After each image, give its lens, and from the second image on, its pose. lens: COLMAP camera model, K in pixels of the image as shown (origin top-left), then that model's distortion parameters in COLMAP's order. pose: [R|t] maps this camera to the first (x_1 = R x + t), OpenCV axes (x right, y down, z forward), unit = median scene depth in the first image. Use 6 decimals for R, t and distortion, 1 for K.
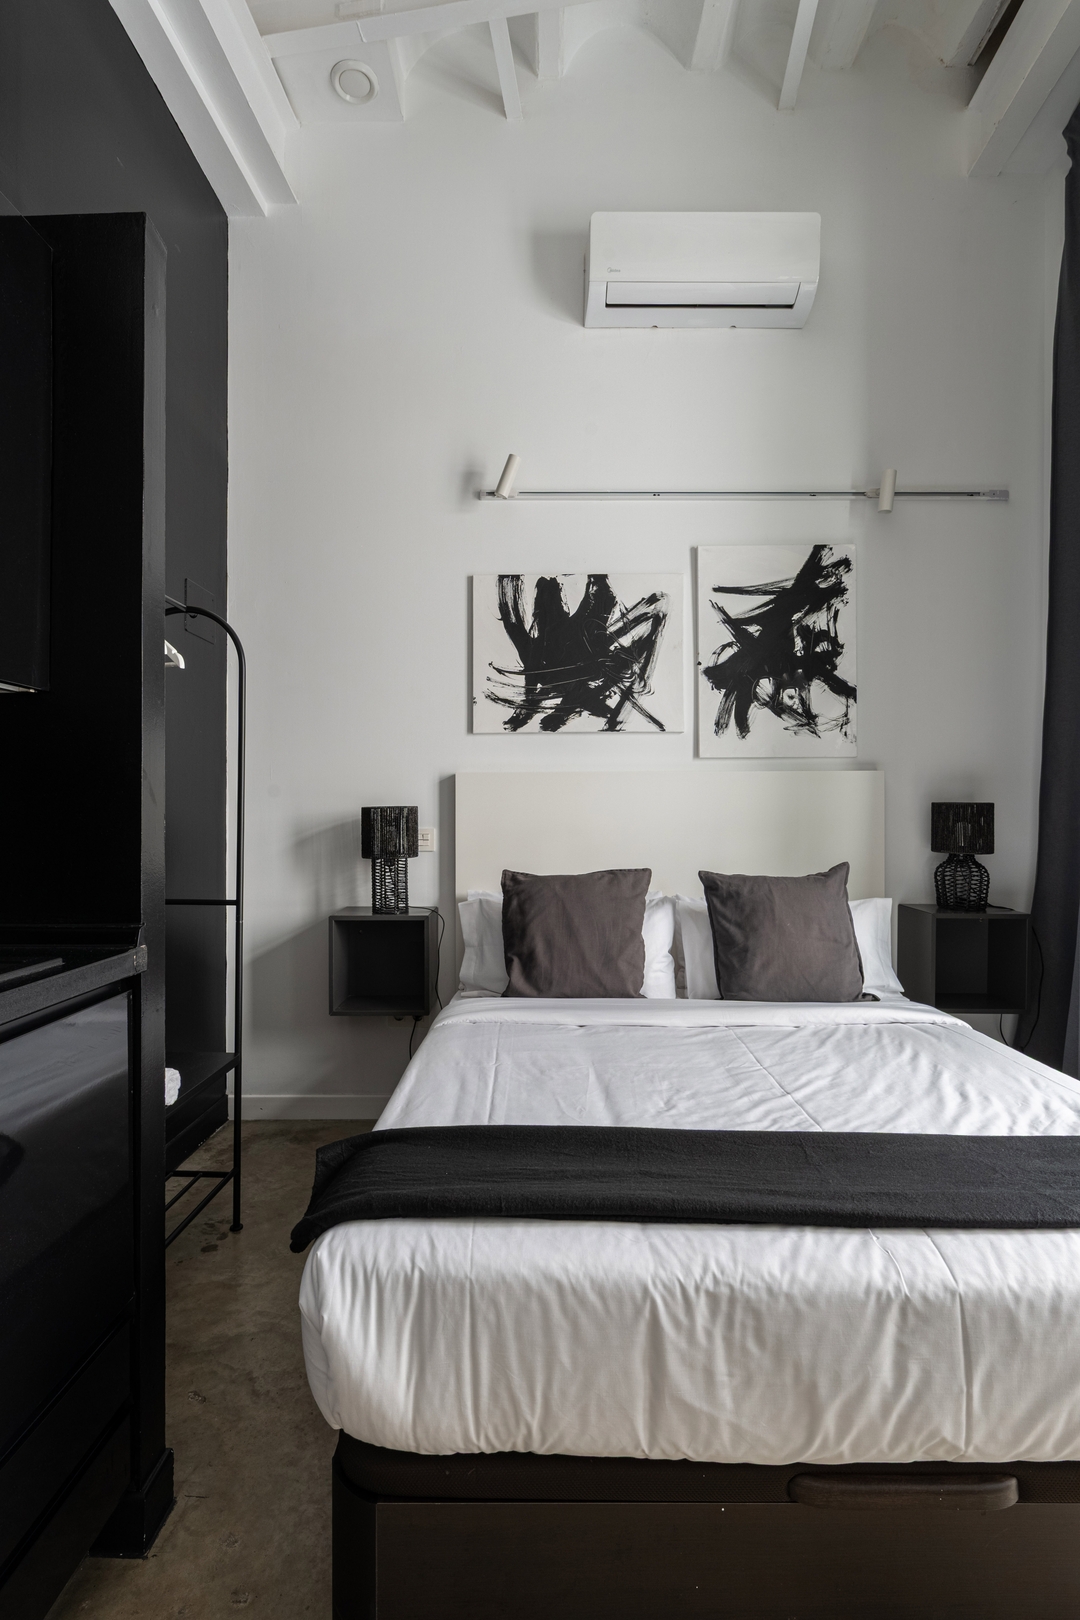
lens RADIAL K [[777.1, 0, 532.4], [0, 777.1, 818.0], [0, 0, 1]] dist [0.000137, -0.001162]
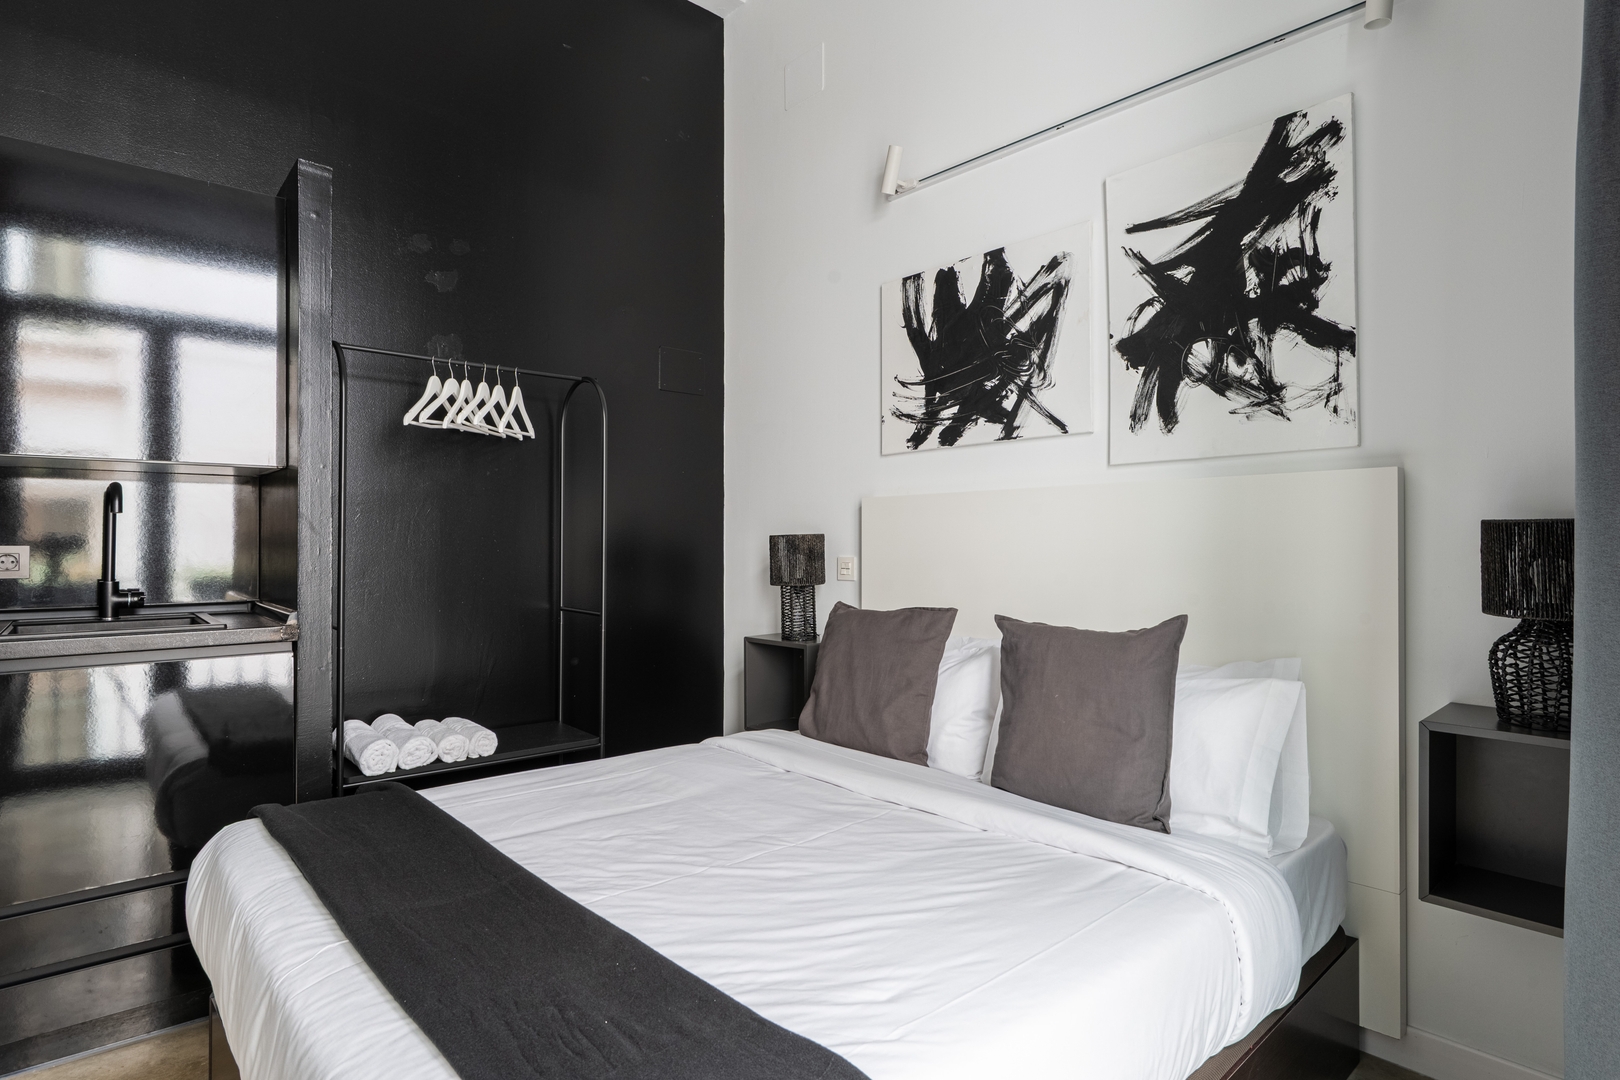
lens RADIAL K [[850.2, 0, 810.8], [0, 850.2, 547.3], [0, 0, 1]] dist [-0.002581, 0.001549]
pose [[0.681575, 0.003748, -0.731739, 0.612108], [-0.003664, 0.999992, 0.001709, -0.000089], [0.731739, 0.001516, 0.681583, 0.246621]]
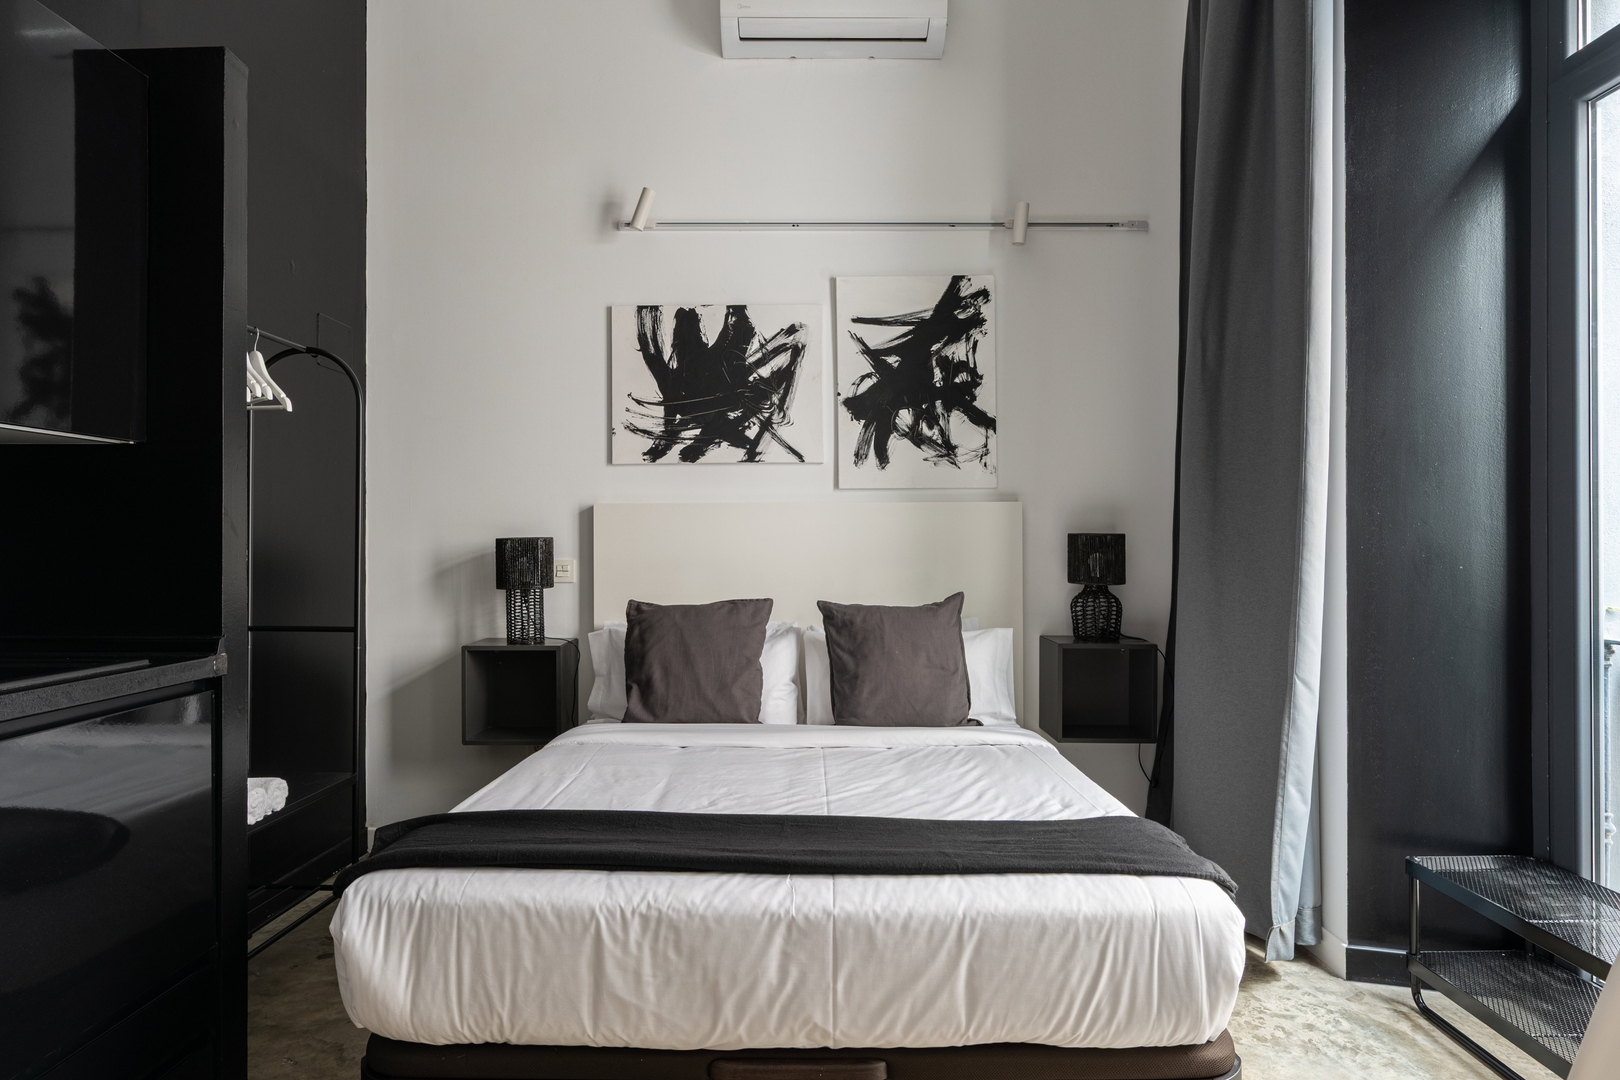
lens RADIAL K [[912.6, 0, 795.3], [0, 912.6, 547.8], [0, 0, 1]] dist [-0.001238, 0.000833]
pose [[0.999999, -0.000349, -0.001386, 0.161229], [0.000345, 0.999996, -0.002827, 0.001725], [0.001387, 0.002827, 0.999995, -0.172301]]
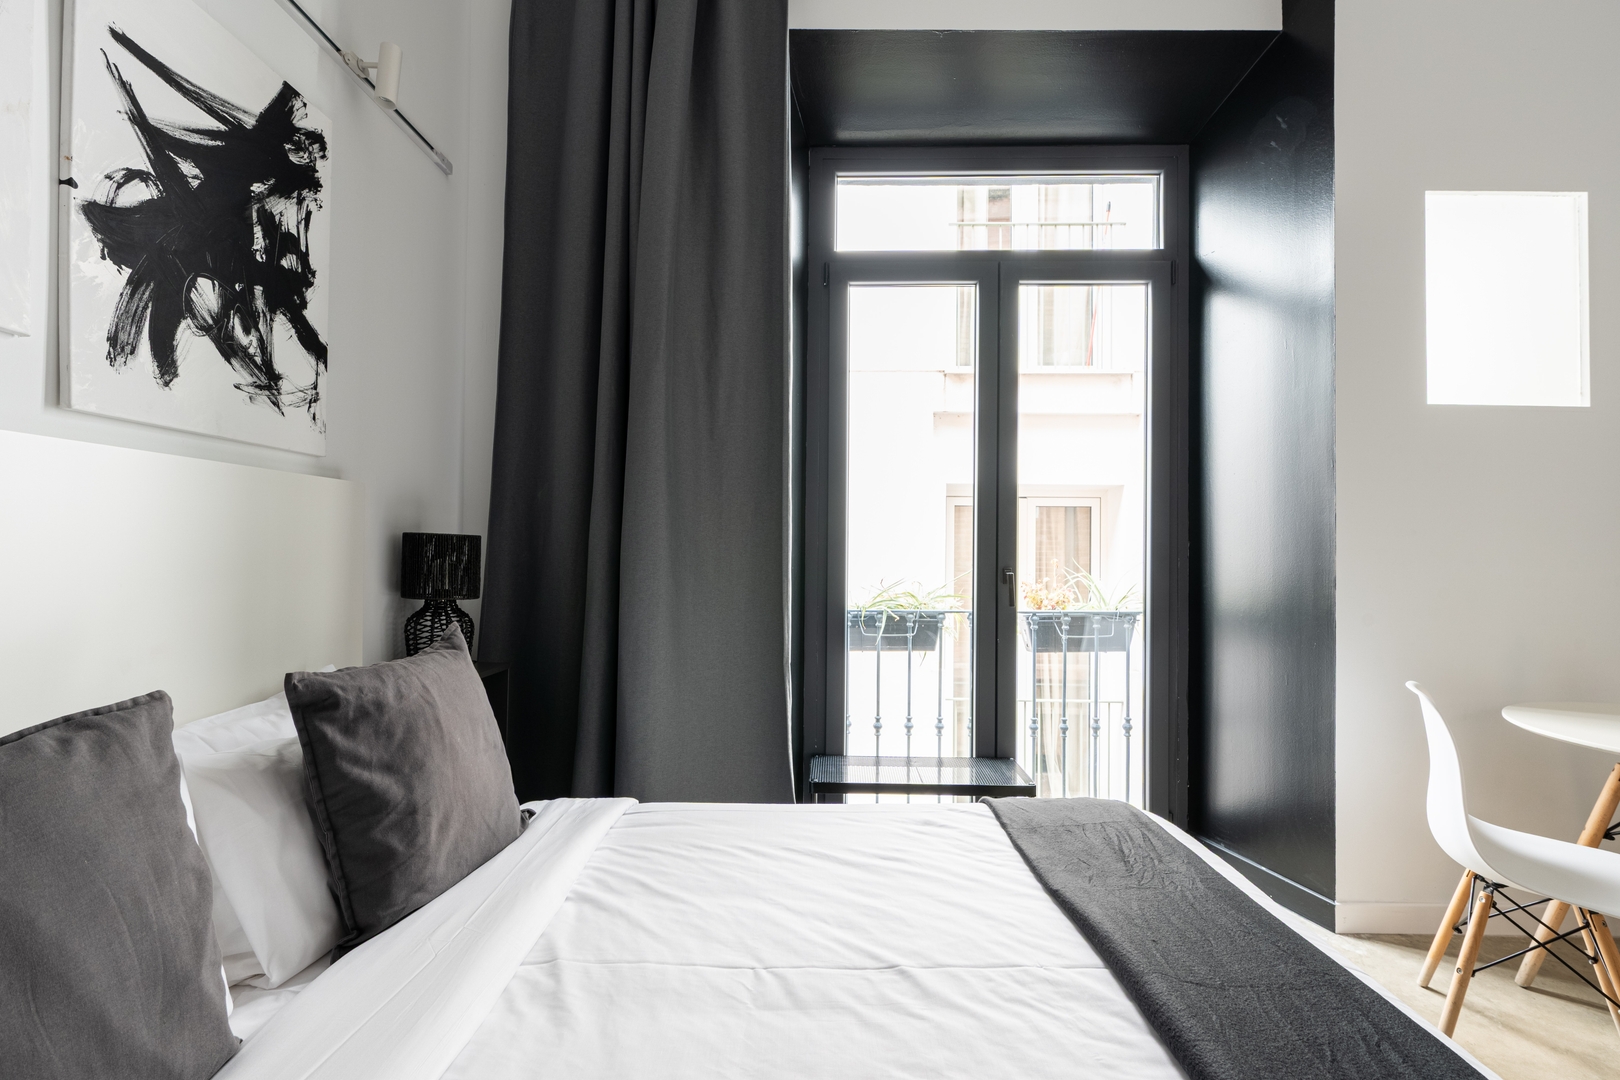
lens RADIAL K [[731.6, 0, 813.4], [0, 731.6, 545.0], [0, 0, 1]] dist [0.000855, 0.000487]
pose [[0.008278, 0.010963, 0.999906, -0.173755], [-0.003376, 0.999935, -0.010935, -0.001715], [-0.999960, -0.003285, 0.008314, 0.600384]]
